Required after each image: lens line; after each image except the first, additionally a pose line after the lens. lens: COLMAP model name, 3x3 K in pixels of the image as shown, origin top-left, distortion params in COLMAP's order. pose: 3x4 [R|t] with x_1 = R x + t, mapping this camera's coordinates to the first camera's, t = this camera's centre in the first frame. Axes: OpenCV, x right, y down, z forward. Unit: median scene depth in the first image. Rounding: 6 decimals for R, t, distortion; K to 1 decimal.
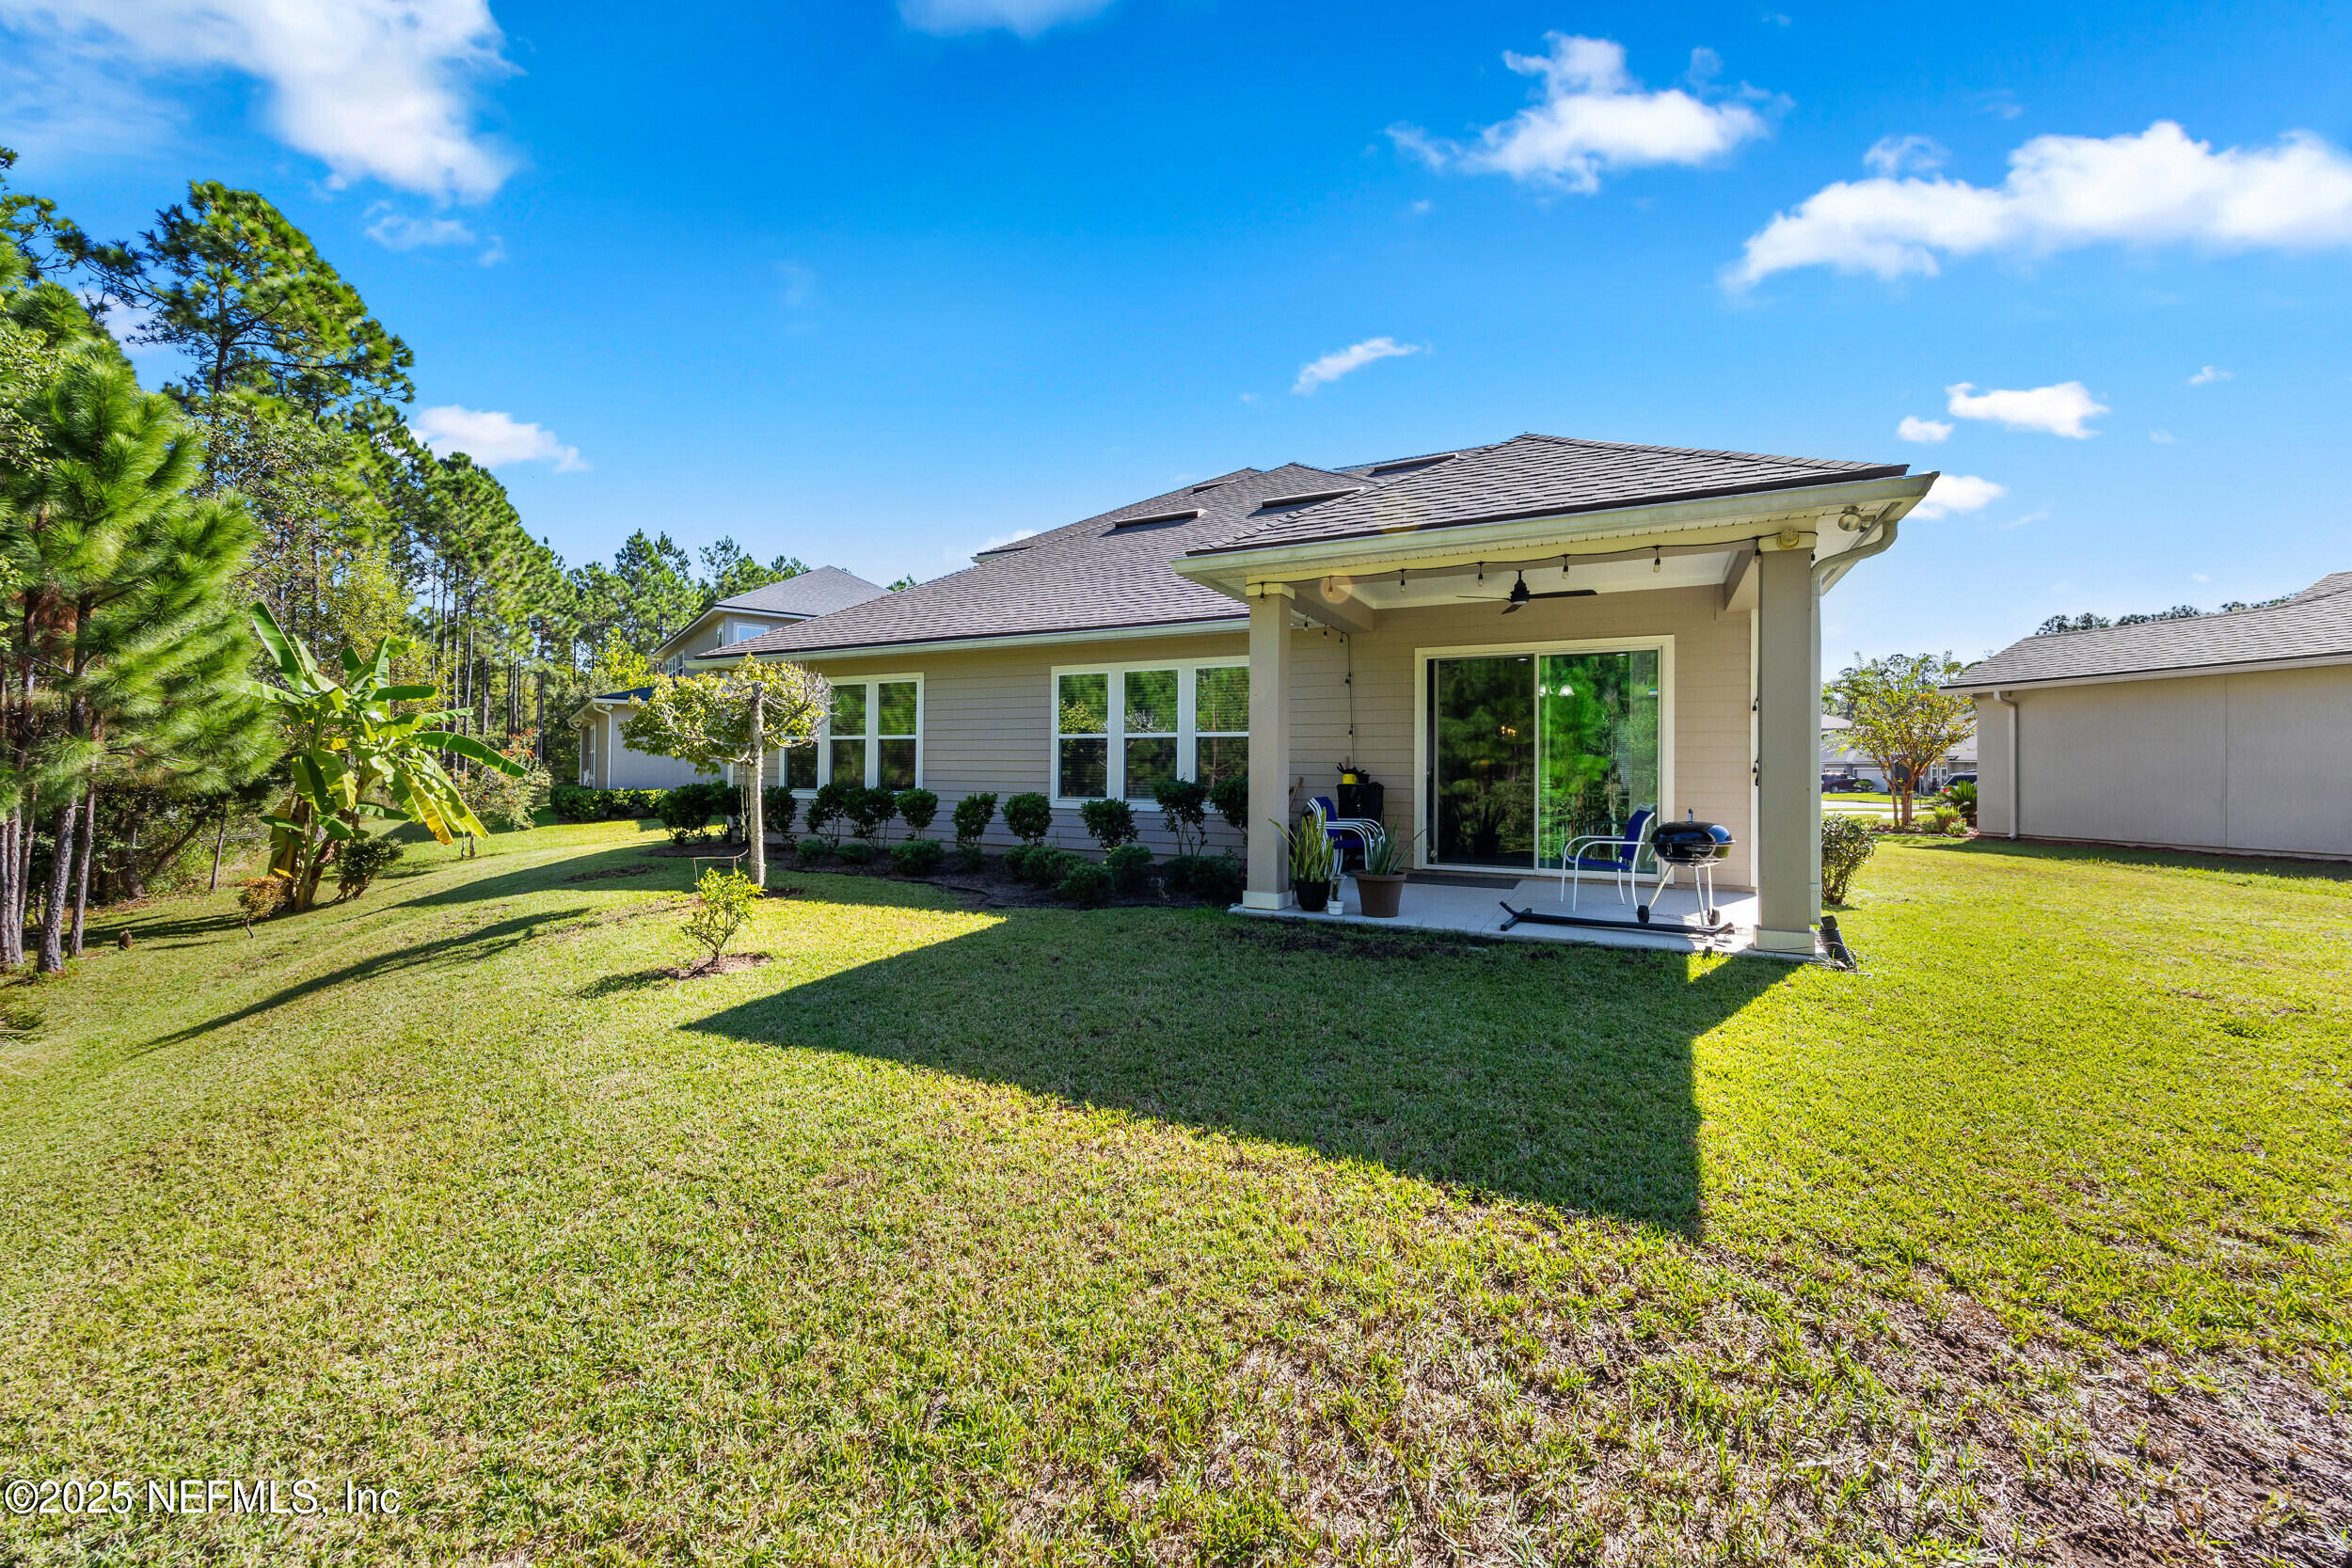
lens RADIAL K [[892.0, 0, 1179.8], [0, 892.0, 775.9], [0, 0, 1]] dist [-0.000618, 0.000011]
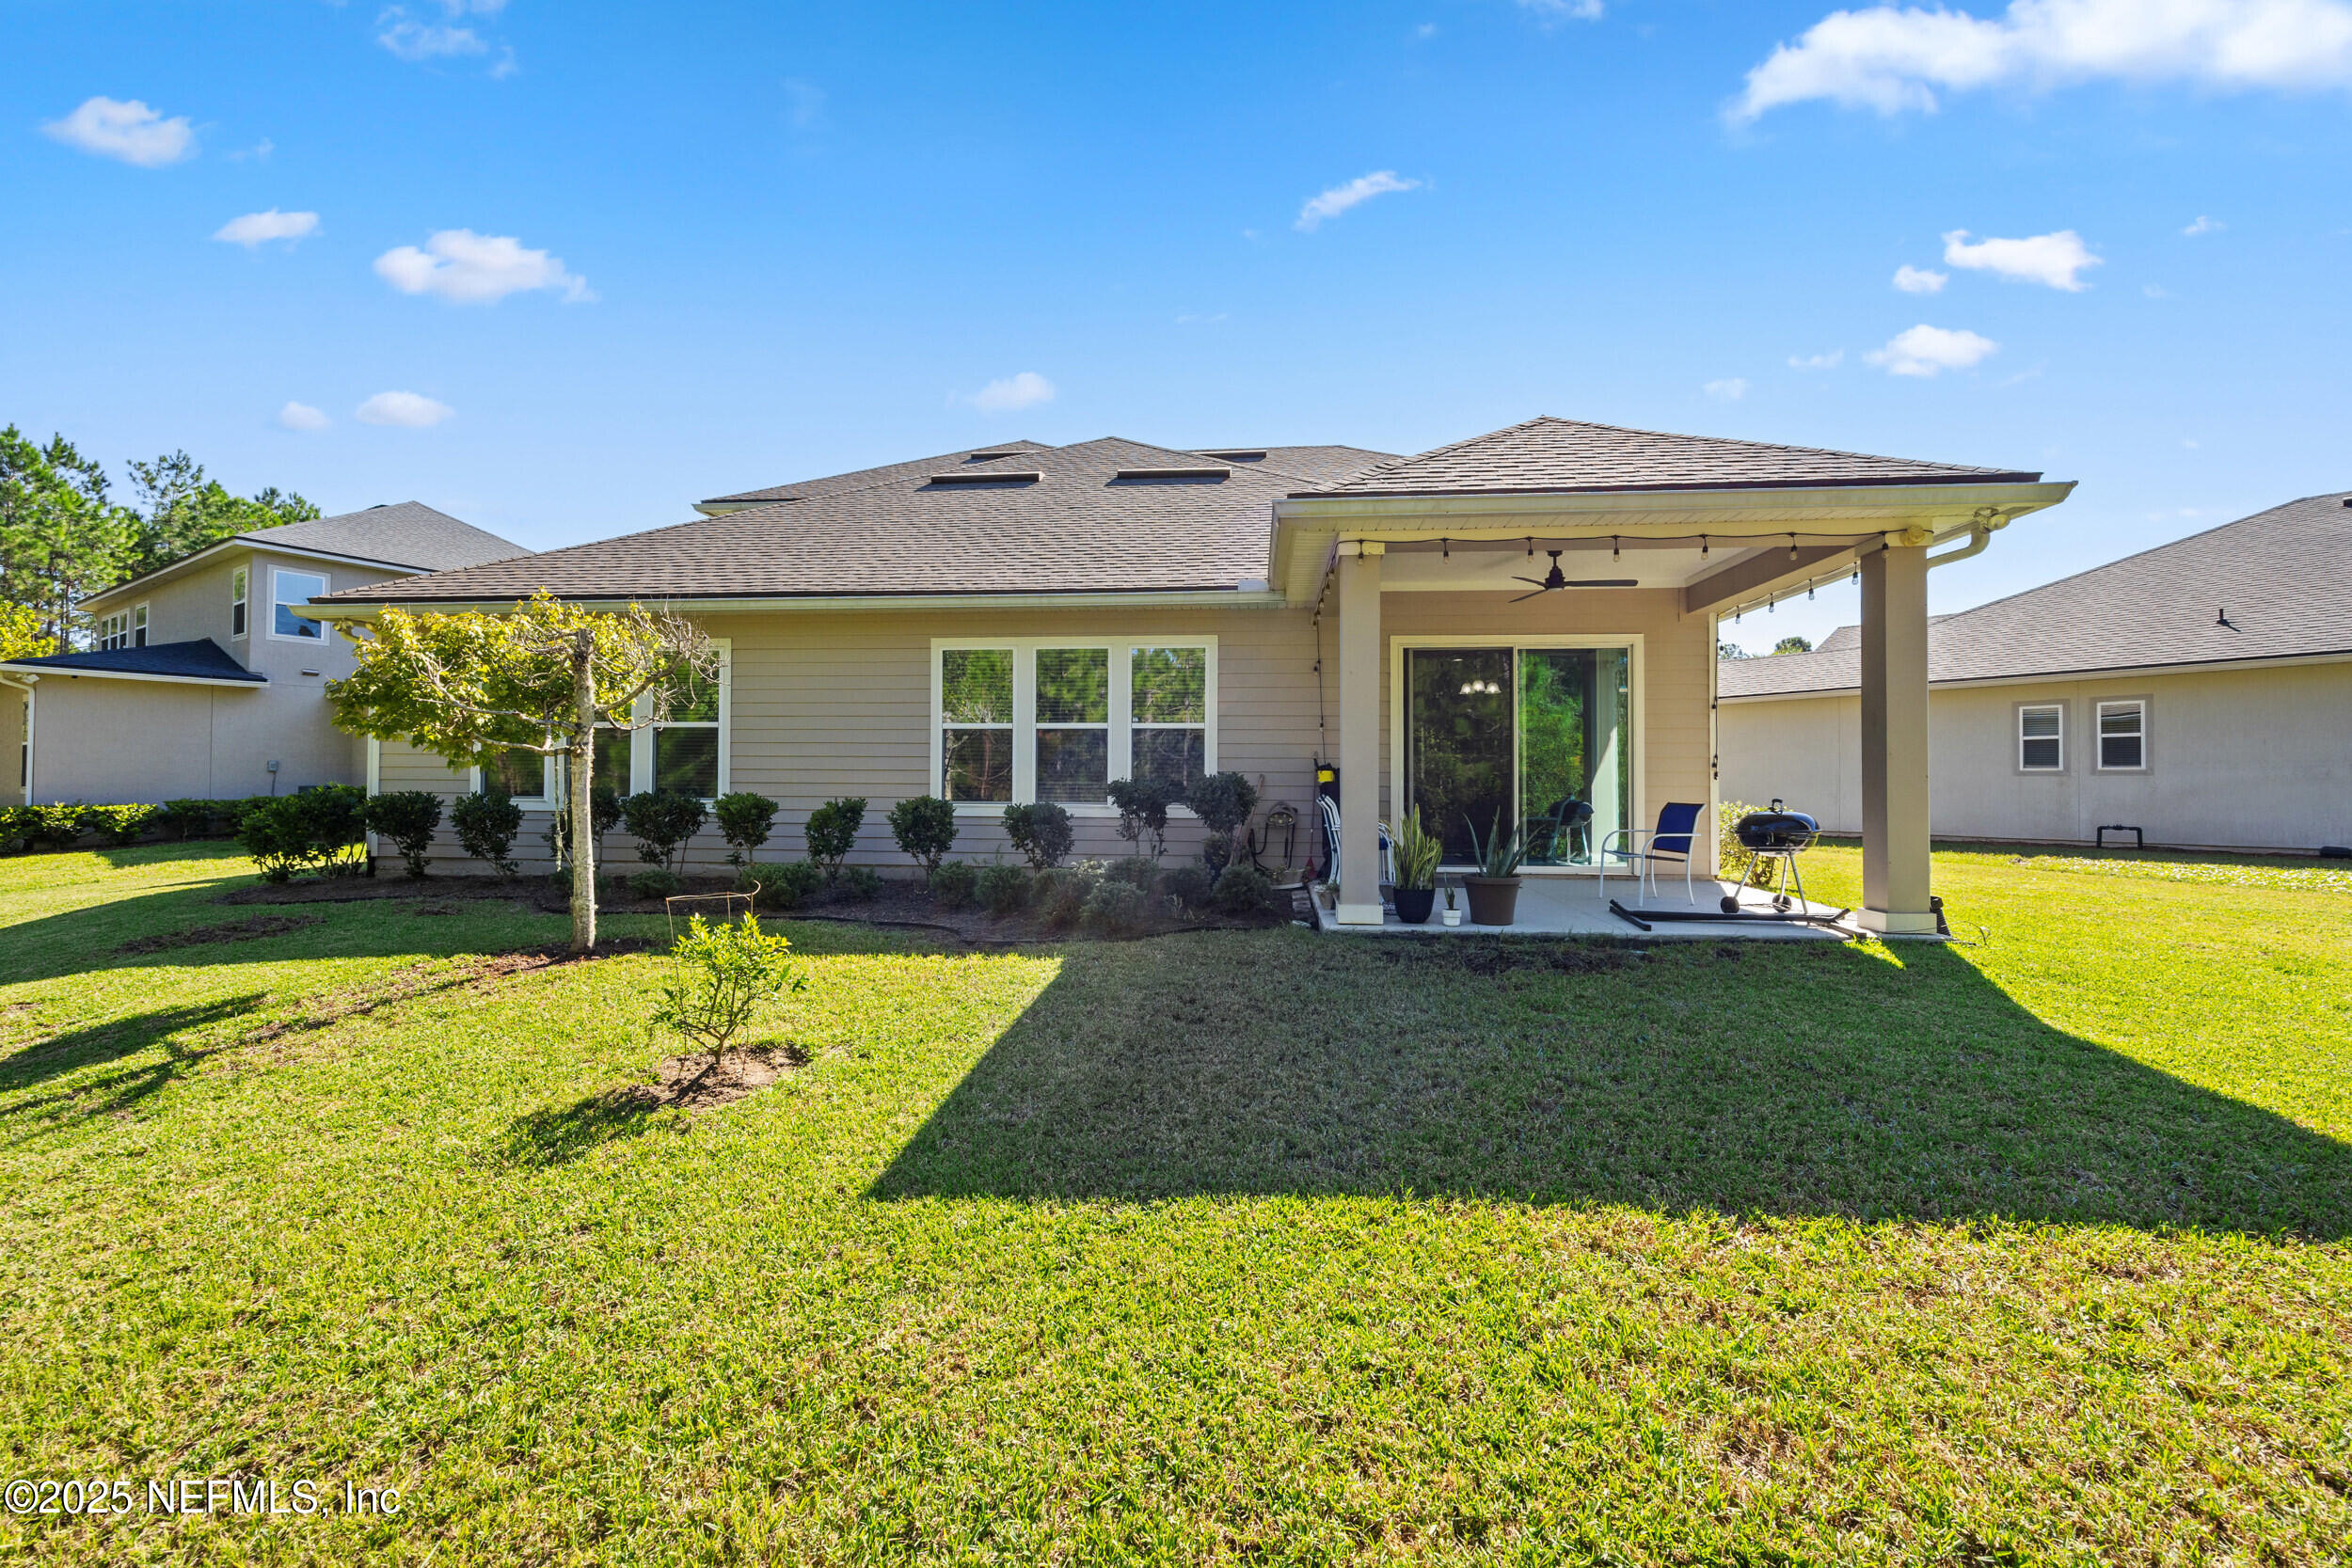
lens RADIAL K [[908.8, 0, 1168.8], [0, 908.8, 784.7], [0, 0, 1]] dist [0.000013, -0.000290]
pose [[0.927387, -0.005507, 0.374062, -0.261907], [0.005710, 0.999984, 0.000565, 0.009340], [-0.374059, 0.001612, 0.927404, 0.173602]]
